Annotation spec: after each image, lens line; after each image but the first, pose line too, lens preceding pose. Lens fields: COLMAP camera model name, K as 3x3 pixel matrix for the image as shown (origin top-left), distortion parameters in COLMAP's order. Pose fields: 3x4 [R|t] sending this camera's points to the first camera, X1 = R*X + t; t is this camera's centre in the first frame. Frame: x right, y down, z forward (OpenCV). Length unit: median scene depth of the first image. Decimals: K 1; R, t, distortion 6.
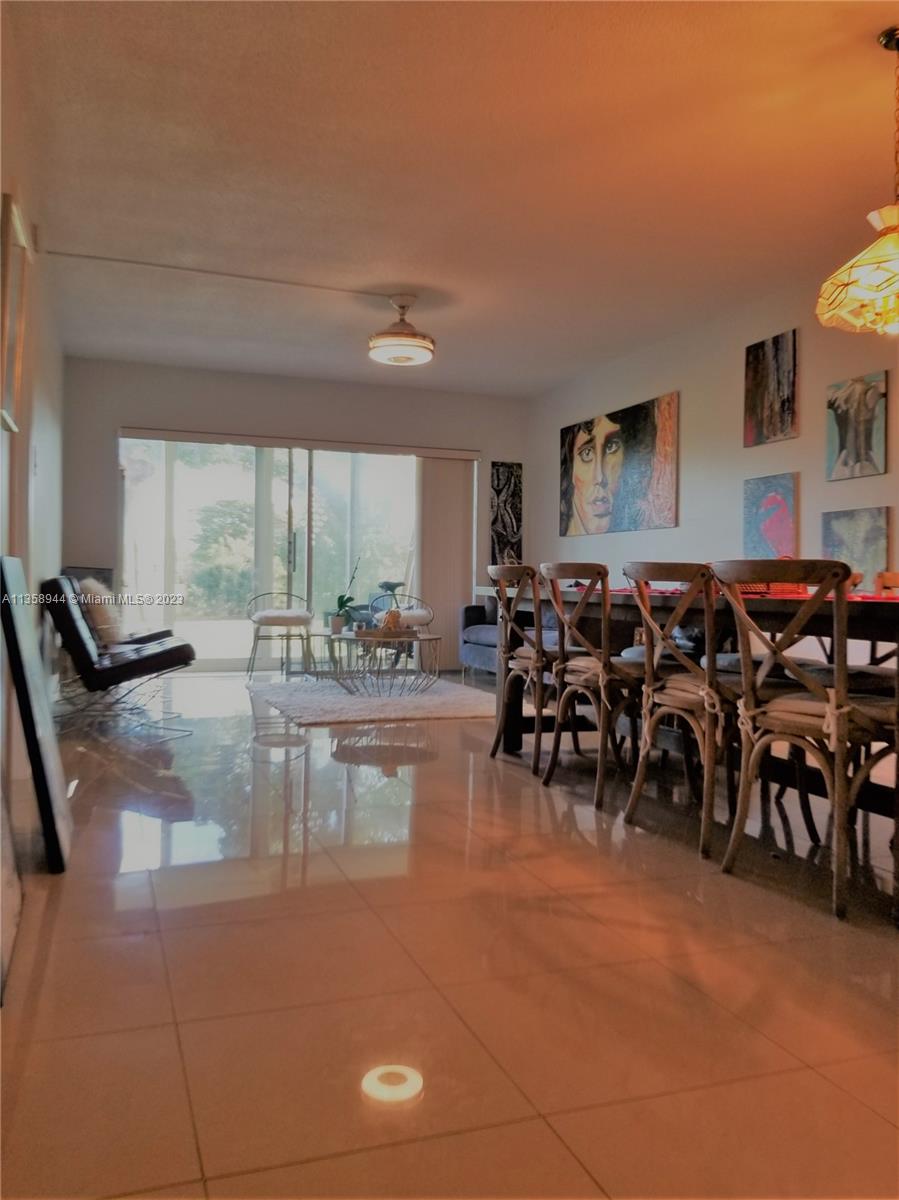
lens RADIAL K [[943.6, 0, 445.0], [0, 943.6, 581.1], [0, 0, 1]] dist [0.090446, -0.177177]
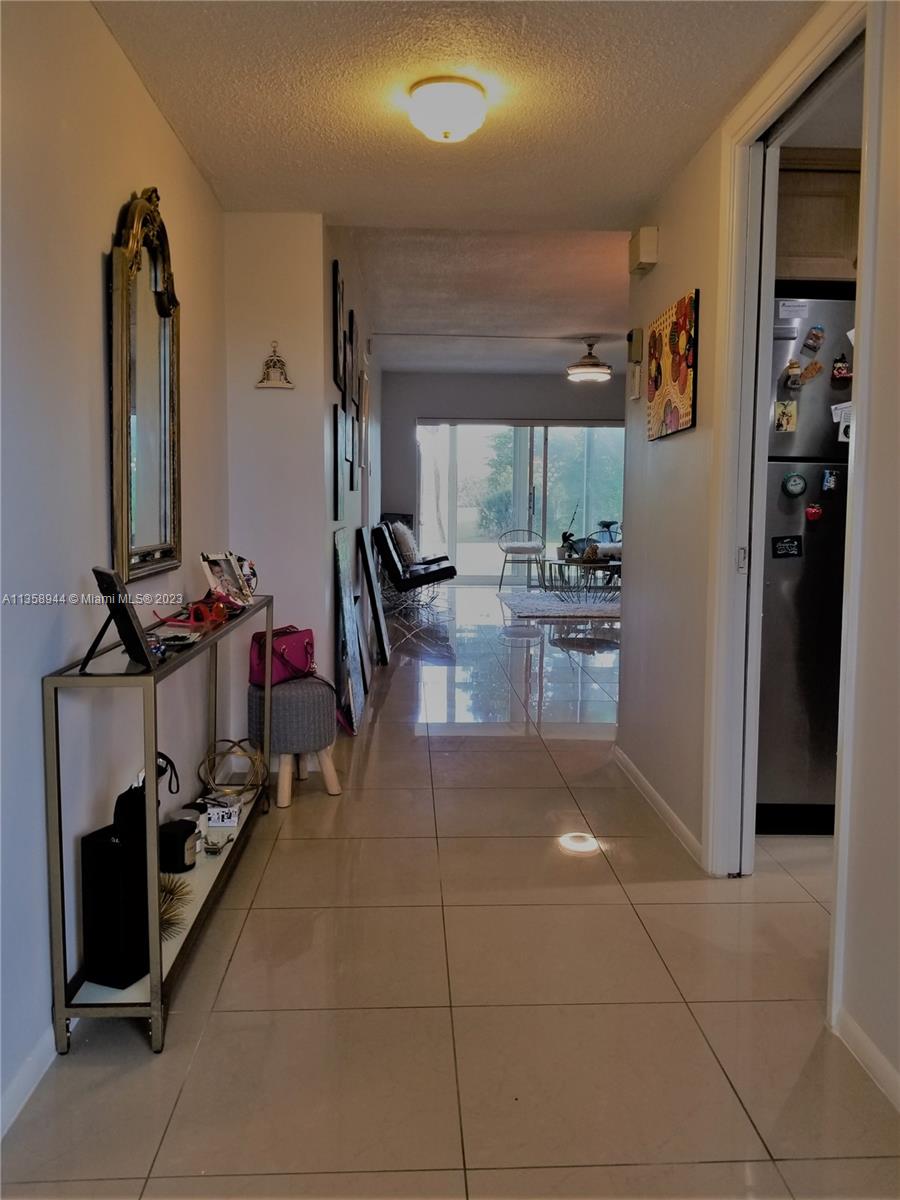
lens RADIAL K [[989.8, 0, 450.0], [0, 989.8, 600.0], [0, 0, 1]] dist [0.098887, -0.189529]
pose [[0.953180, 0.029252, -0.300986, 0.173914], [0.002008, 0.994676, 0.103029, -0.037206], [0.302397, -0.098810, 0.948047, -0.457251]]
